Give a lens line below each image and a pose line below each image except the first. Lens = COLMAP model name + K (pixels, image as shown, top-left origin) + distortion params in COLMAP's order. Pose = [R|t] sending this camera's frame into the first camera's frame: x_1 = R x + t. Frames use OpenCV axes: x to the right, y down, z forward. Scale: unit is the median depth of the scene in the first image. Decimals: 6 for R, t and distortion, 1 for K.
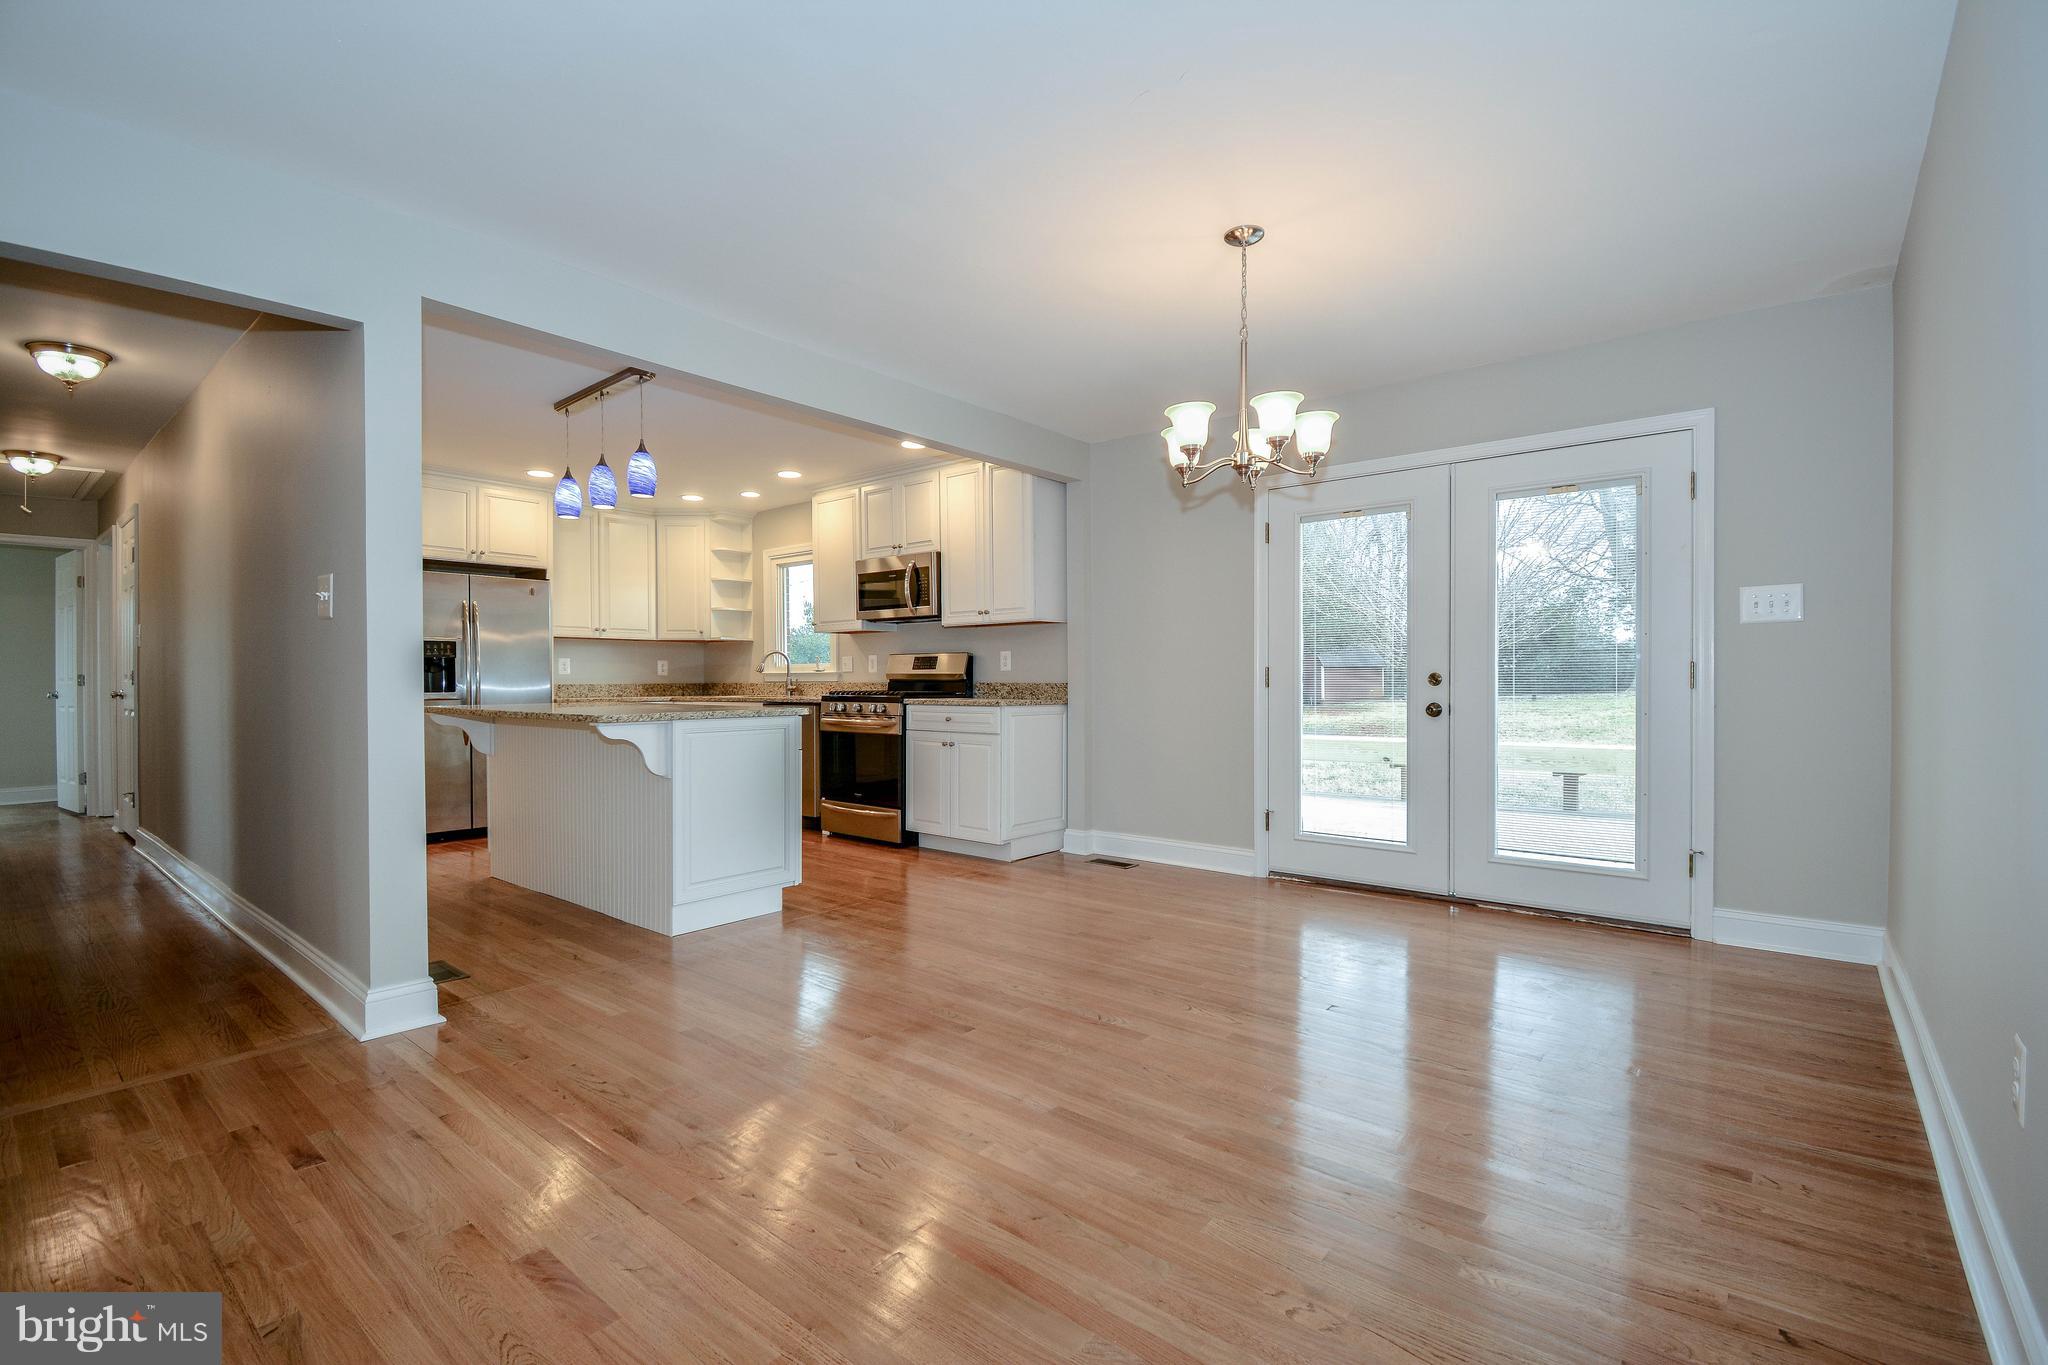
lens RADIAL K [[914.7, 0, 1032.0], [0, 914.7, 688.2], [0, 0, 1]] dist [0.024195, -0.029160]
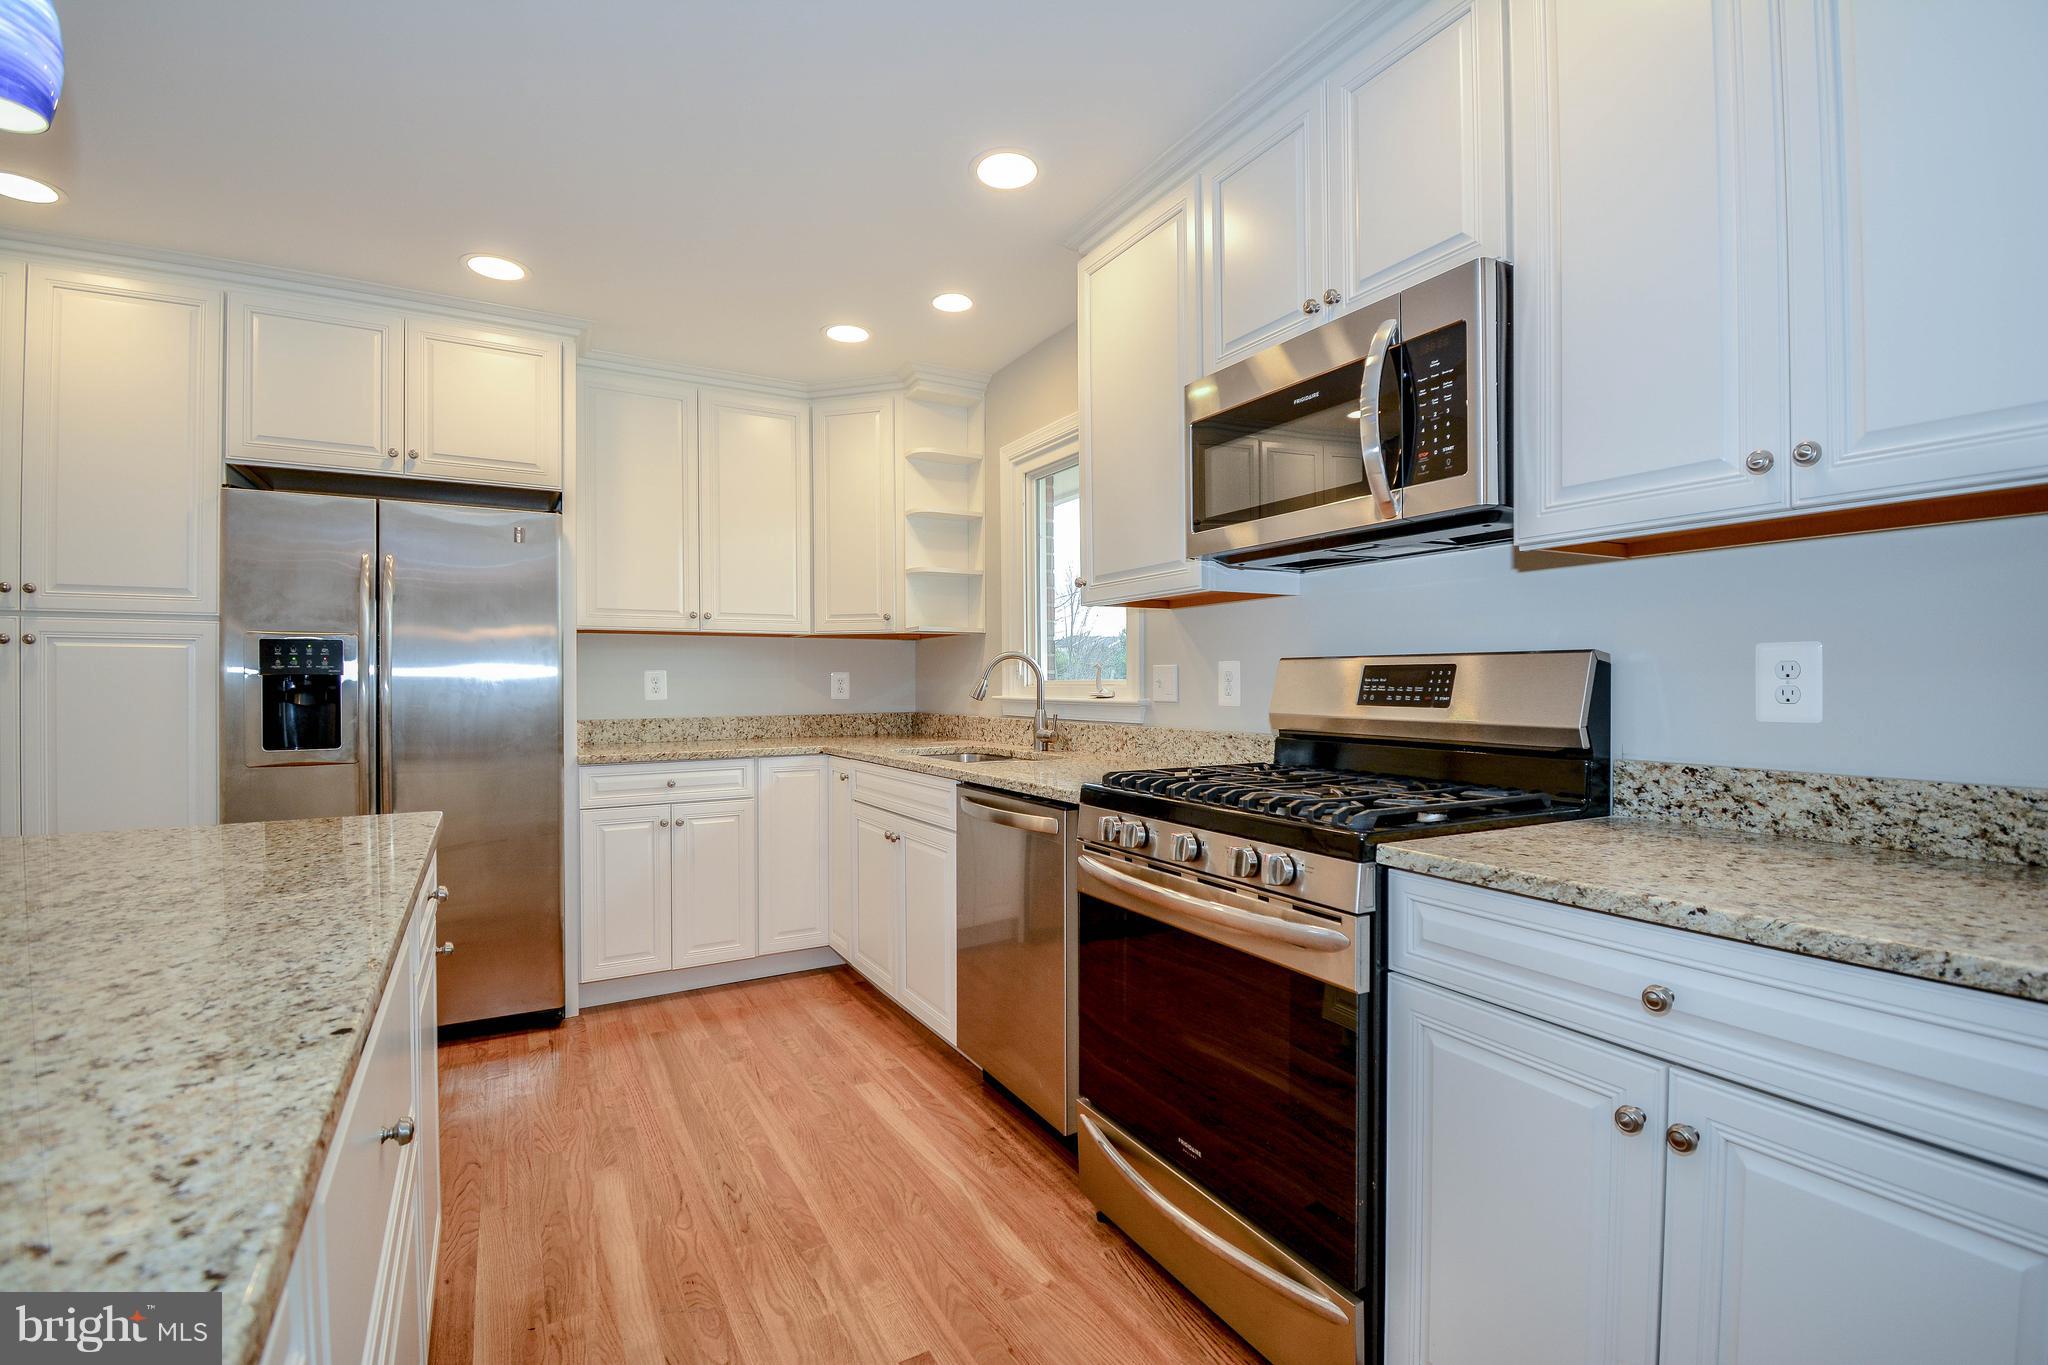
lens RADIAL K [[914.7, 0, 1032.0], [0, 914.7, 688.2], [0, 0, 1]] dist [0.024195, -0.029160]
pose [[0.935703, 0.002711, -0.352780, -0.132898], [-0.002988, 0.999996, -0.000241, -0.027729], [0.352777, 0.001280, 0.935706, 0.701891]]
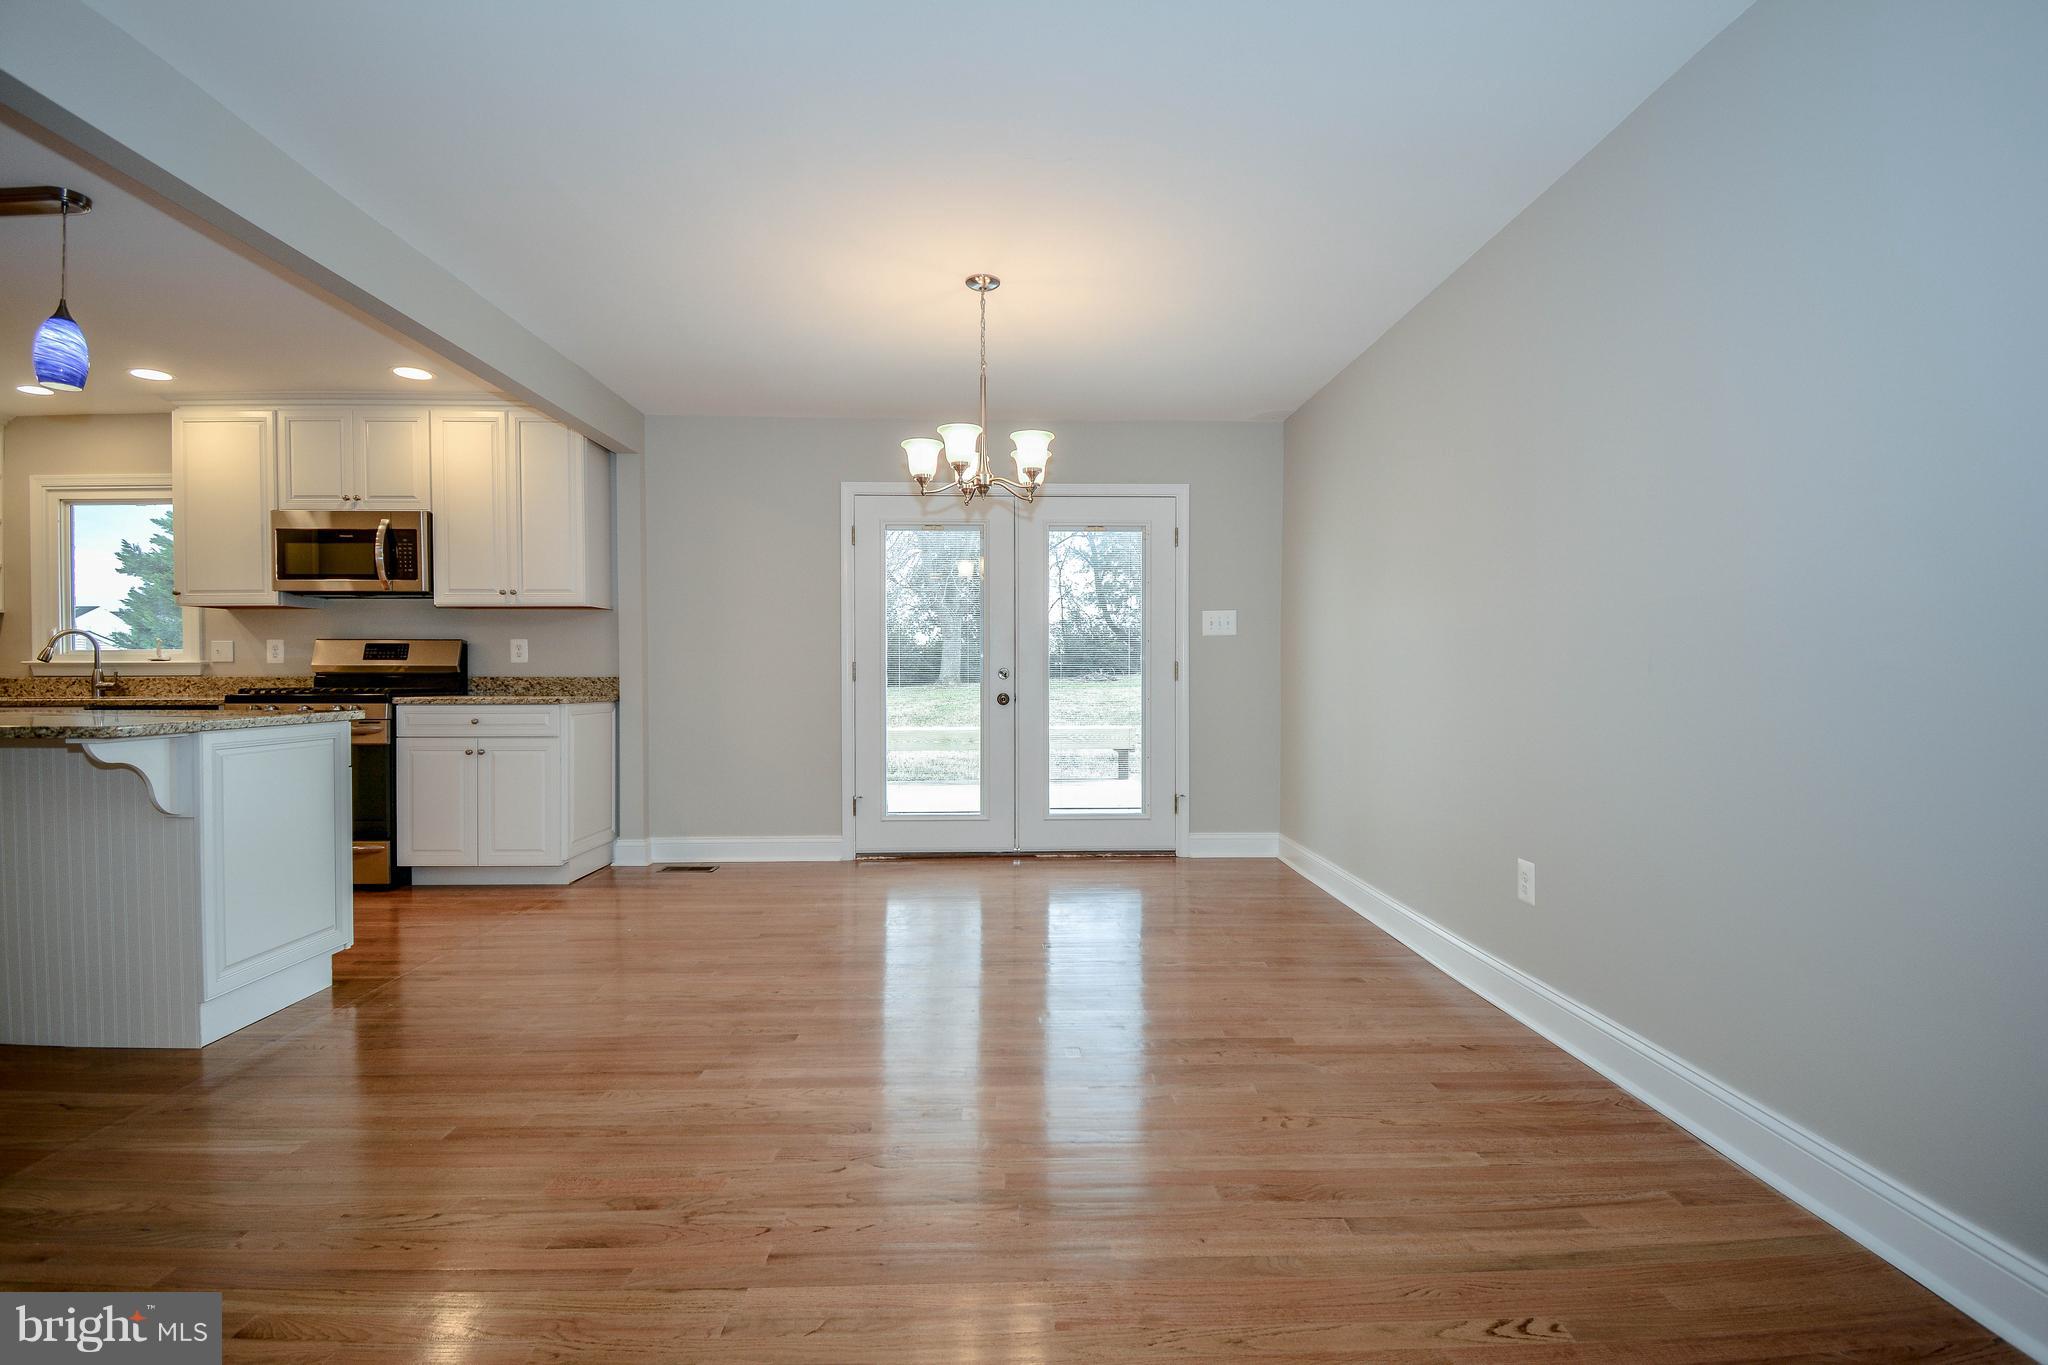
lens RADIAL K [[914.7, 0, 1032.0], [0, 914.7, 688.2], [0, 0, 1]] dist [0.024195, -0.029160]
pose [[0.749321, -0.008287, 0.662155, -0.236909], [0.004651, 0.999963, 0.007252, 0.000560], [-0.662190, -0.002354, 0.749332, 0.054251]]
